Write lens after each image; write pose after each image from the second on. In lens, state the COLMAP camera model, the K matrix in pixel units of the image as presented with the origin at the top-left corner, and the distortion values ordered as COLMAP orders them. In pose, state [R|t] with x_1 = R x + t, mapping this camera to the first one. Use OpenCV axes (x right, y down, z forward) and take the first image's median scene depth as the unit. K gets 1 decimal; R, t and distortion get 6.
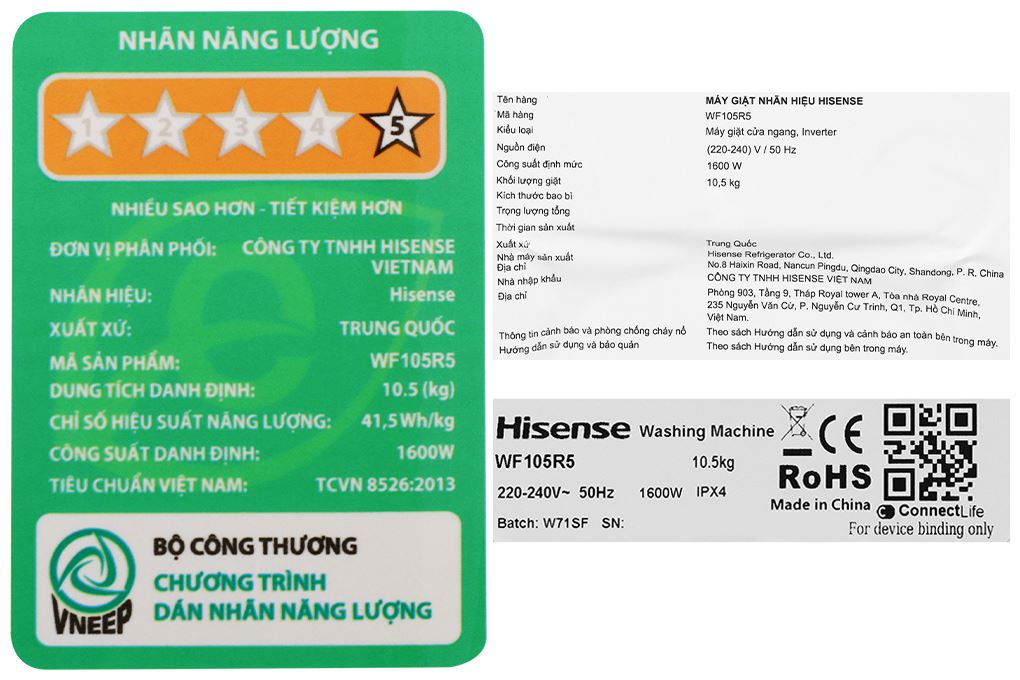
lens RADIAL K [[2080.1, 0, 509.6], [0, 2080.1, 340.6], [0, 0, 1]] dist [0.060265, 0.000000]
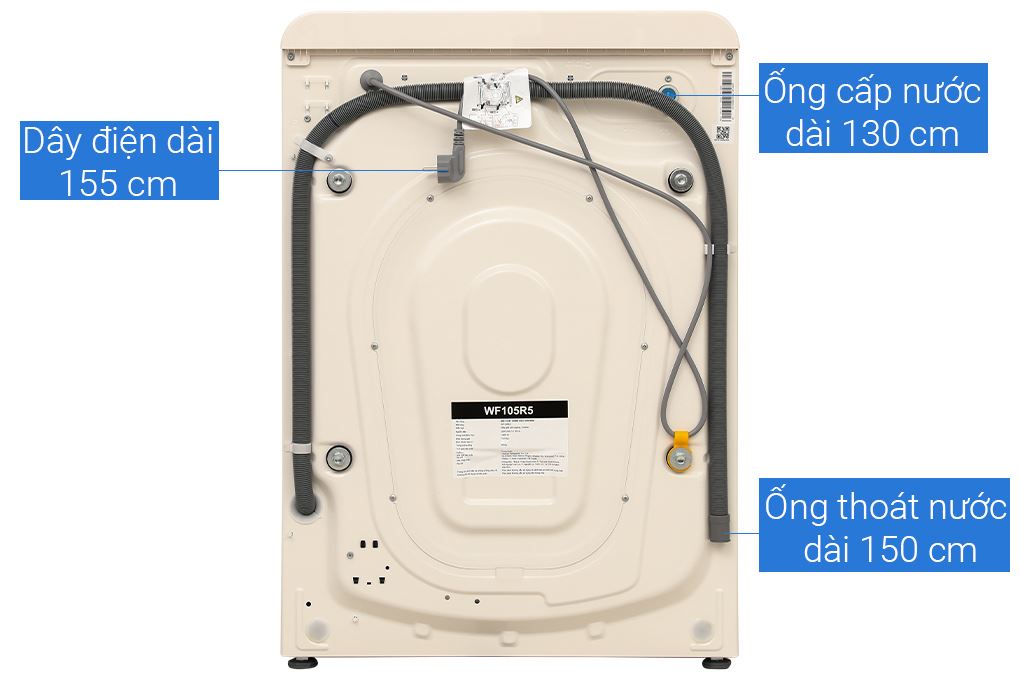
lens RADIAL K [[2080.1, 0, 510.3], [0, 2080.1, 339.7], [0, 0, 1]] dist [0.060265, 0.000000]
pose [[0.996378, -0.020037, -0.082638, 0.507885], [0.020947, 0.999729, 0.010164, -0.345810], [0.082412, -0.011858, 0.996528, -3.673000]]
